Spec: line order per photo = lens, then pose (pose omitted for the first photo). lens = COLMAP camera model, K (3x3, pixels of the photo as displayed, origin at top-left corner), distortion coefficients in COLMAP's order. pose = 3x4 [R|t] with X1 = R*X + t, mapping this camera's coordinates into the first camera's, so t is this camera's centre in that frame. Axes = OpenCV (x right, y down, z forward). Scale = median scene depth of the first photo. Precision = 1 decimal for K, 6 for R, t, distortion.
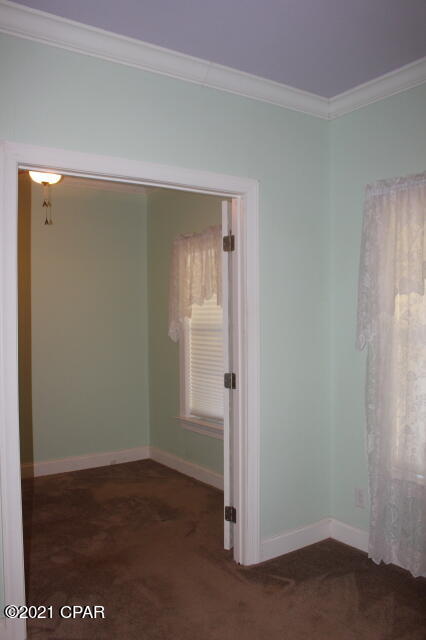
lens RADIAL K [[546.6, 0, 213.0], [0, 546.6, 320.0], [0, 0, 1]] dist [-0.101686, 0.008900]
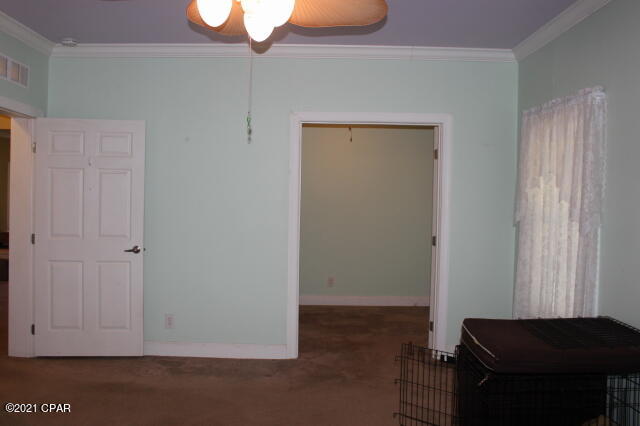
lens RADIAL K [[546.6, 0, 305.9], [0, 546.6, 213.9], [0, 0, 1]] dist [-0.101686, 0.008900]
pose [[0.825913, 0.035740, -0.562664, 0.620117], [-0.021324, 0.999255, 0.032171, -0.011277], [0.563394, -0.014572, 0.826060, -0.519397]]
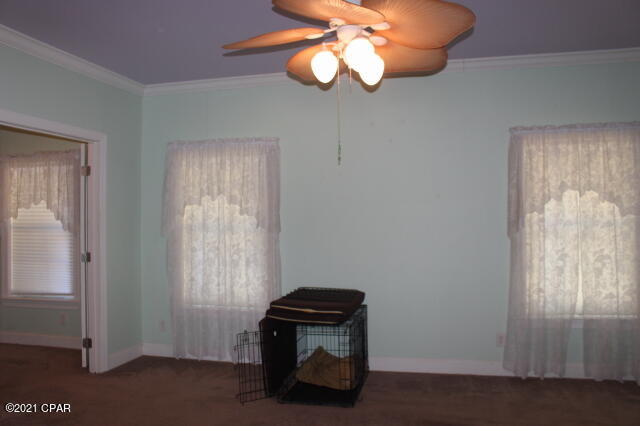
lens RADIAL K [[546.6, 0, 305.9], [0, 546.6, 213.9], [0, 0, 1]] dist [-0.101686, 0.008900]
pose [[0.768165, 0.008014, 0.640202, -0.485441], [0.002902, 0.999868, -0.015998, 0.011560], [-0.640245, 0.014147, 0.768040, -0.617787]]
